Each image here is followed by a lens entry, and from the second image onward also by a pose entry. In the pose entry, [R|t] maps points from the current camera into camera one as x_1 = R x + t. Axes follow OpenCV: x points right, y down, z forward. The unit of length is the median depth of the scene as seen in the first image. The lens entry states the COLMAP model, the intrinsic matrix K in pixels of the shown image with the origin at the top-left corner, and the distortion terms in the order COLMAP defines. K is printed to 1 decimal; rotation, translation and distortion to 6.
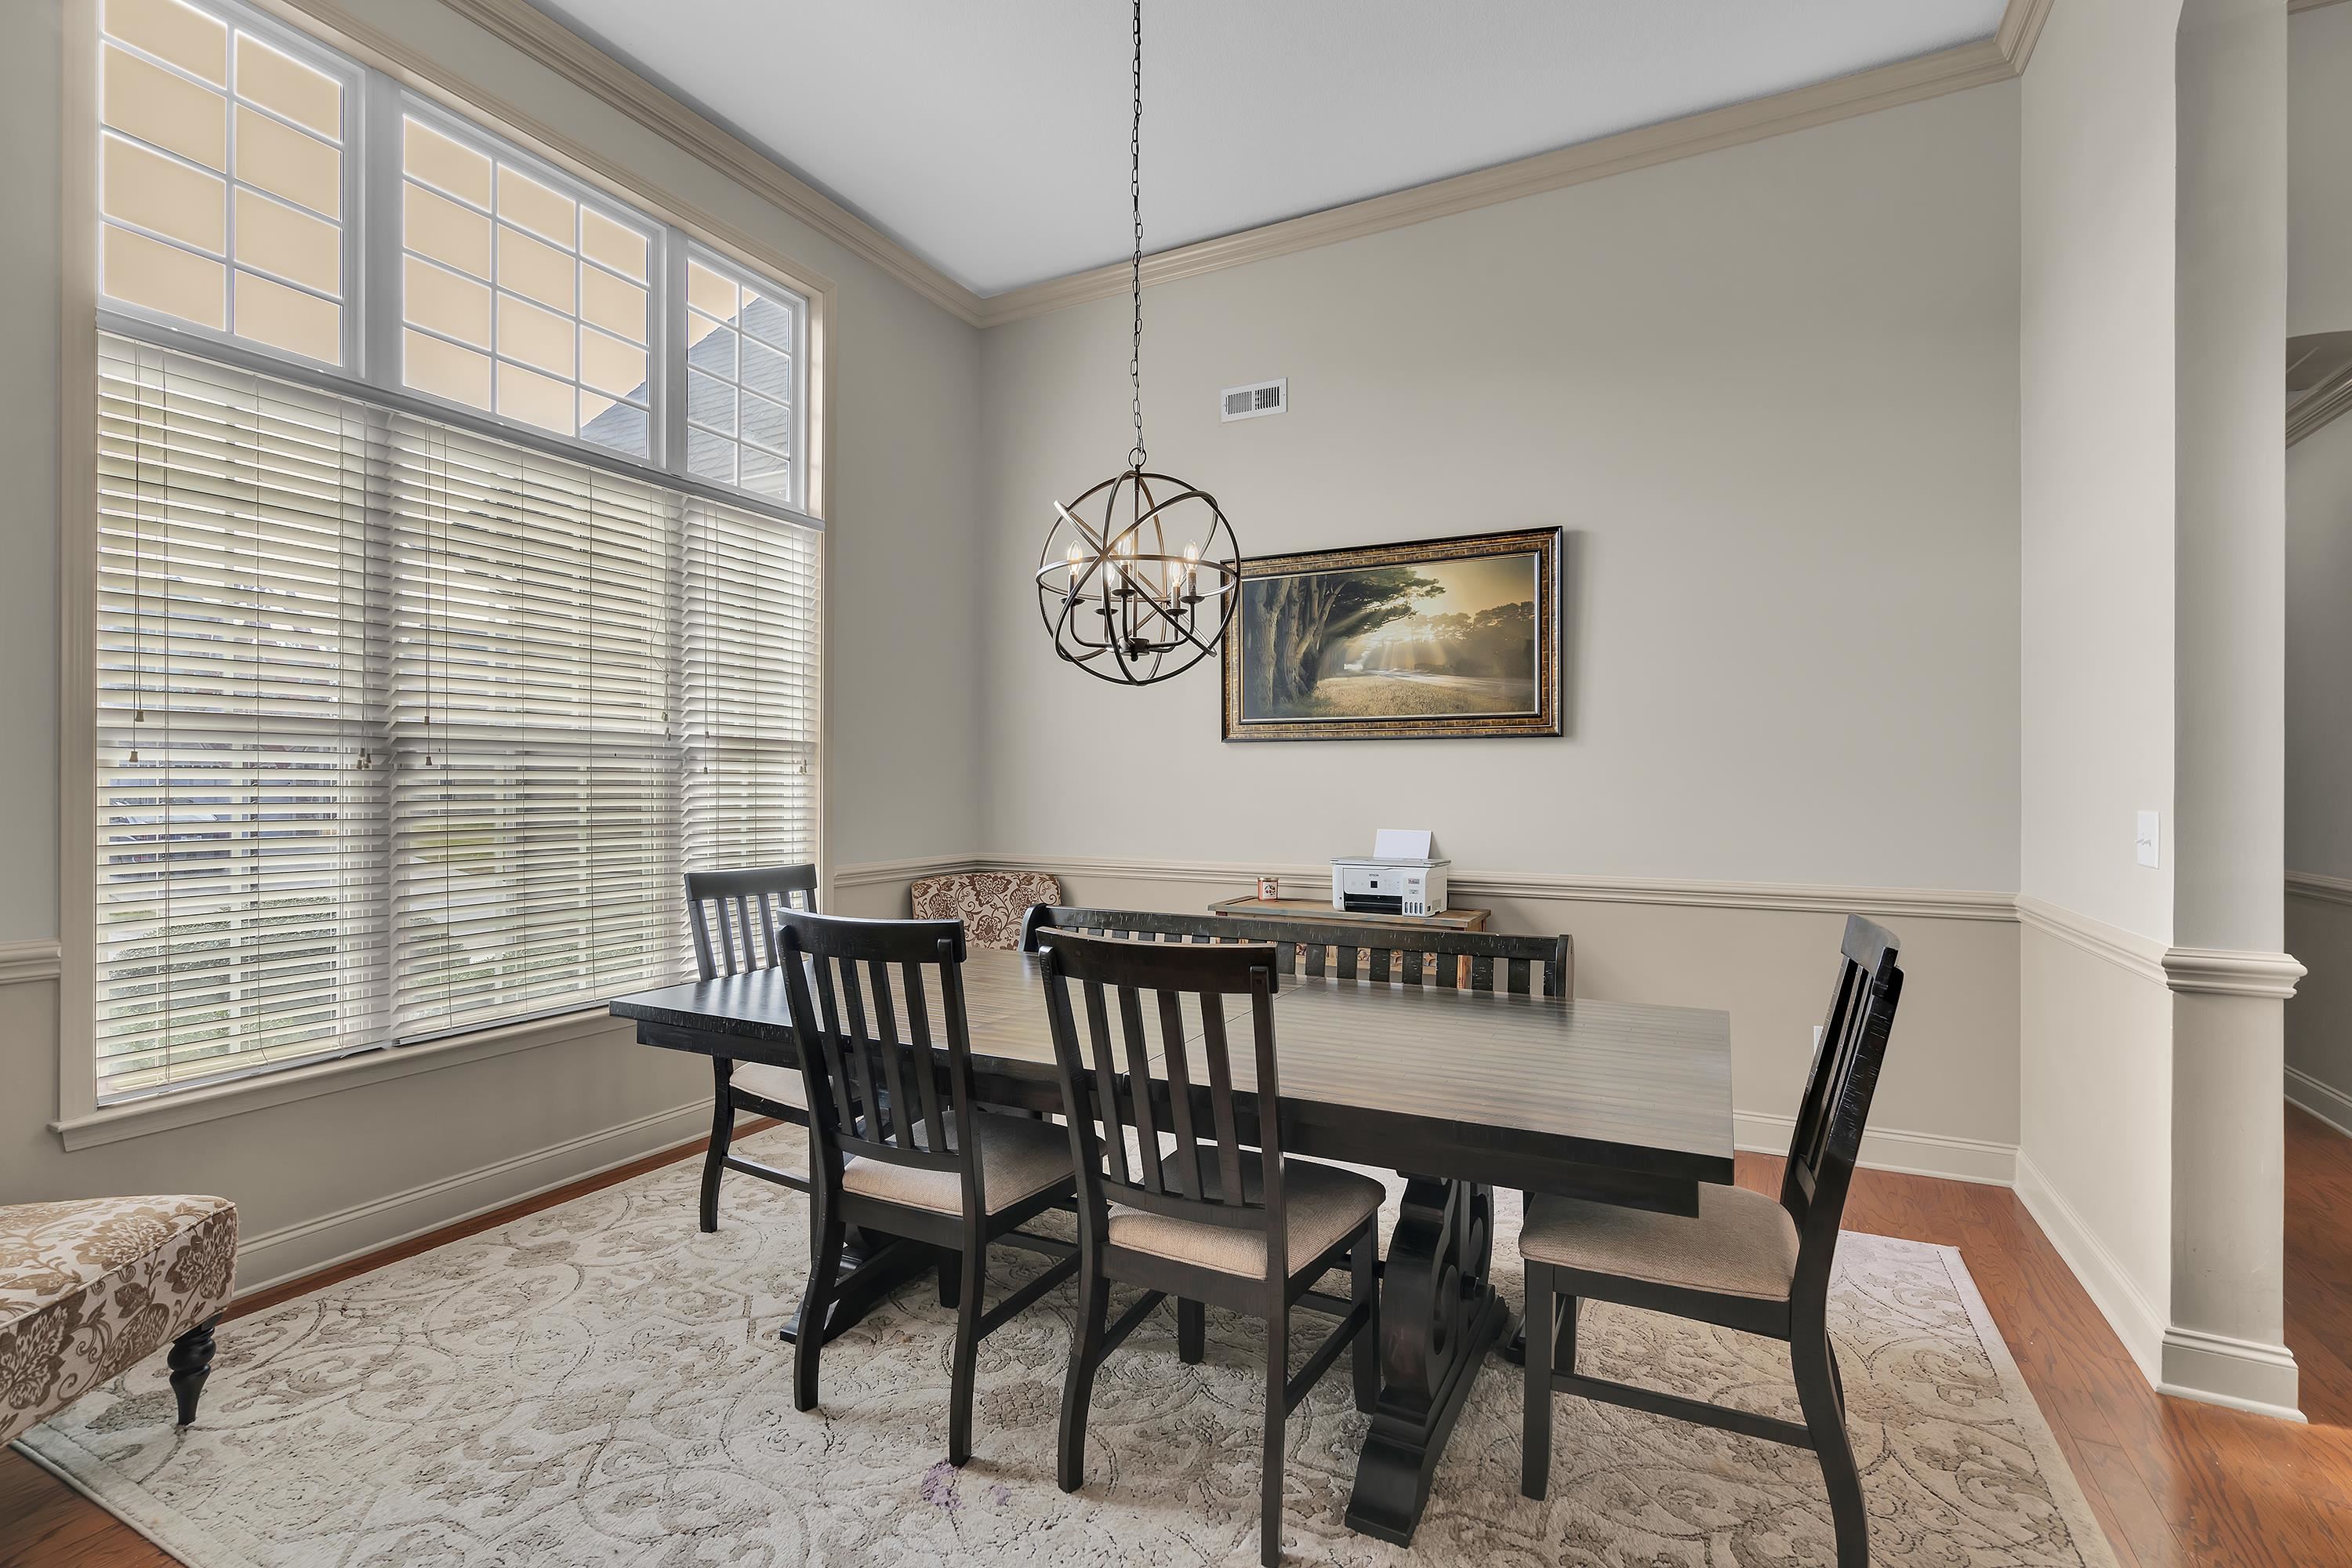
lens RADIAL K [[1073.6, 0, 1177.1], [0, 1073.6, 784.7], [0, 0, 1]] dist [-0.004206, 0.002572]
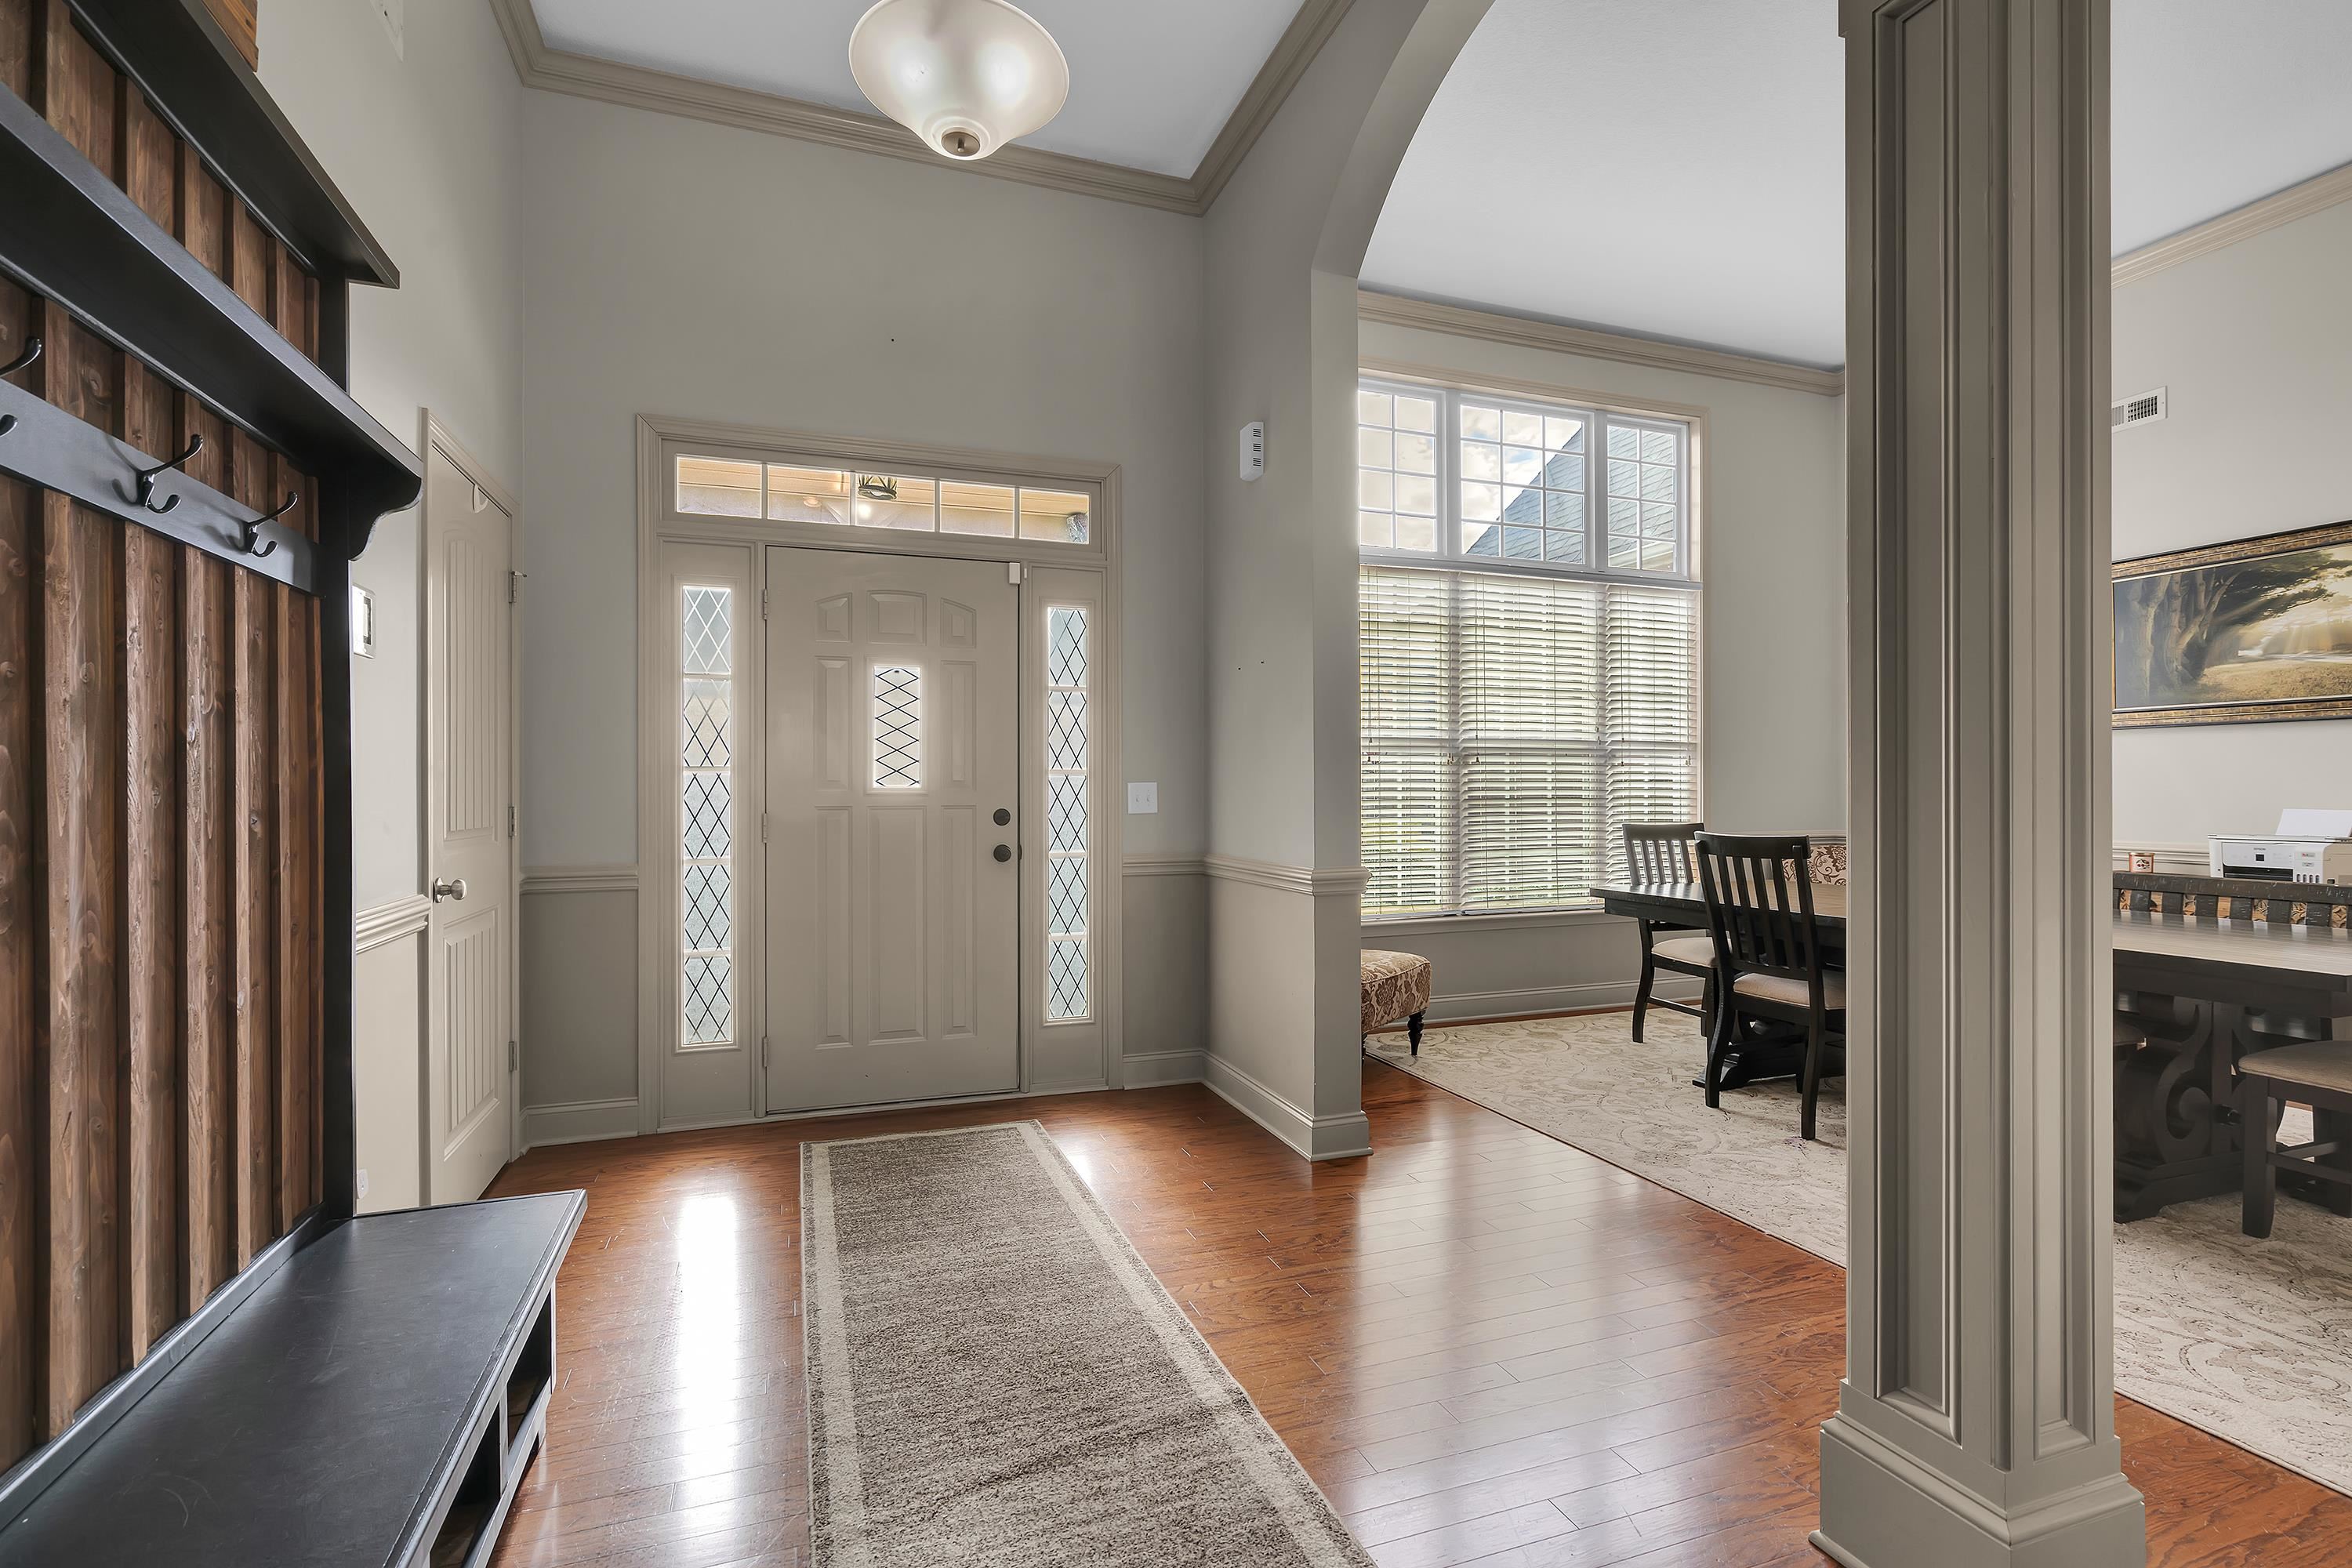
lens RADIAL K [[1073.6, 0, 1158.2], [0, 1073.6, 786.9], [0, 0, 1]] dist [-0.004206, 0.002572]
pose [[0.723164, -0.005342, -0.690656, 0.147499], [0.002837, 0.999985, -0.004764, 0.027961], [0.690671, 0.001486, 0.723168, -0.611419]]
